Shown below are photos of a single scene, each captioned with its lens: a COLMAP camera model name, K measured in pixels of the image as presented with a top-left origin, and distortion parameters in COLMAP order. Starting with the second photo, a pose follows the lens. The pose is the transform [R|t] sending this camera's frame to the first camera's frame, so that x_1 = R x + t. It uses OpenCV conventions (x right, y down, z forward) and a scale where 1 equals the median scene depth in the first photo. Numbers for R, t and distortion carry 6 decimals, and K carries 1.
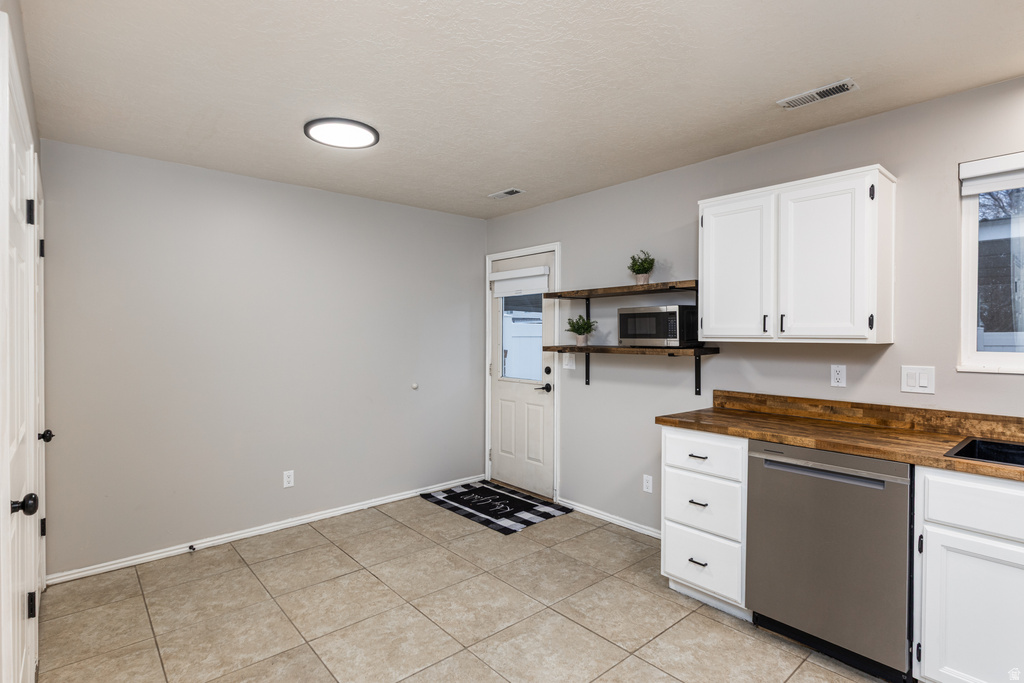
lens RADIAL K [[516.4, 0, 515.1], [0, 516.4, 338.1], [0, 0, 1]] dist [-0.001416, -0.000135]
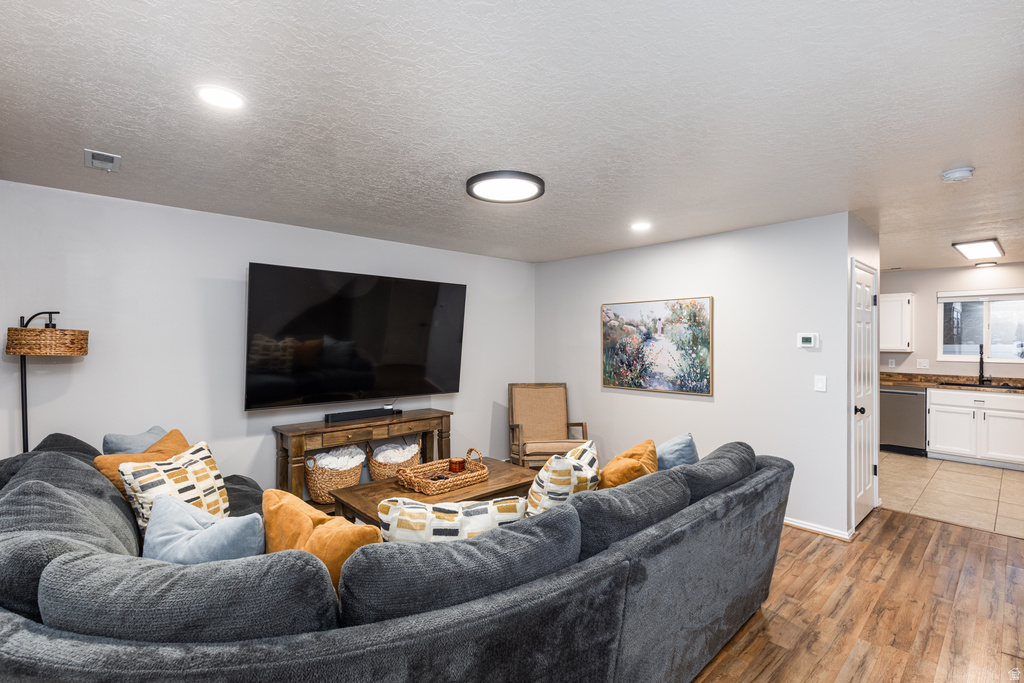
lens RADIAL K [[472.1, 0, 509.6], [0, 472.1, 342.1], [0, 0, 1]] dist [0.002552, 0.000199]
pose [[0.999710, -0.000134, 0.024092, -1.734964], [0.000282, 0.999981, -0.006152, -0.029627], [-0.024091, 0.006157, 0.999691, -1.736232]]
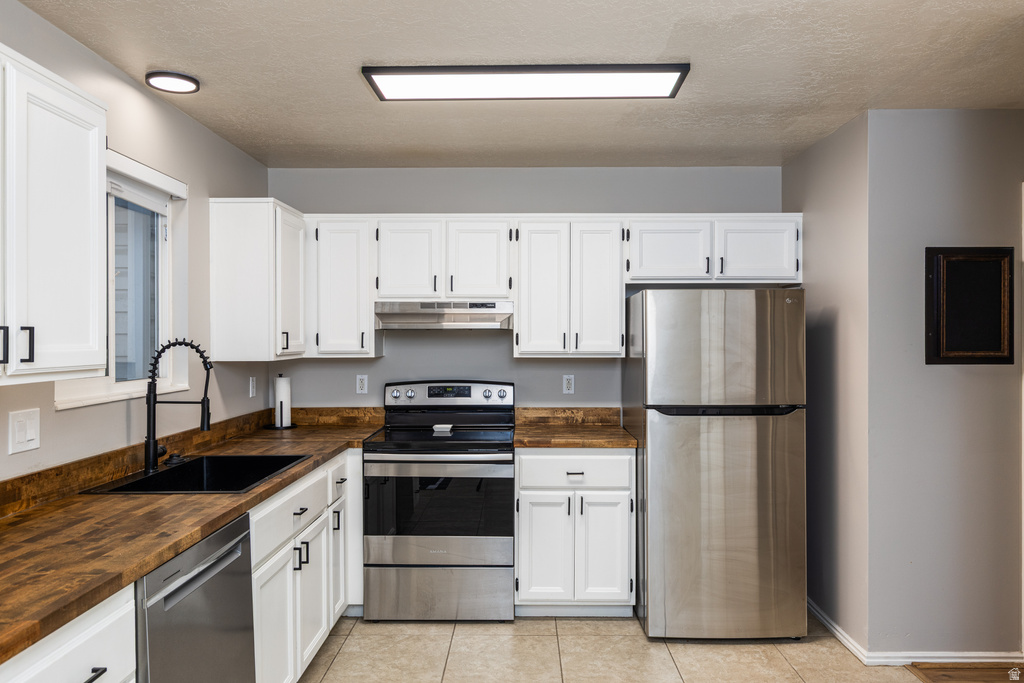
lens RADIAL K [[707.8, 0, 513.9], [0, 707.8, 338.6], [0, 0, 1]] dist [0.003103, -0.001624]
pose [[-0.746152, 0.006774, 0.665741, -0.242822], [0.013120, 0.999904, 0.004531, -0.024257], [-0.665646, 0.012115, -0.746169, 1.350052]]
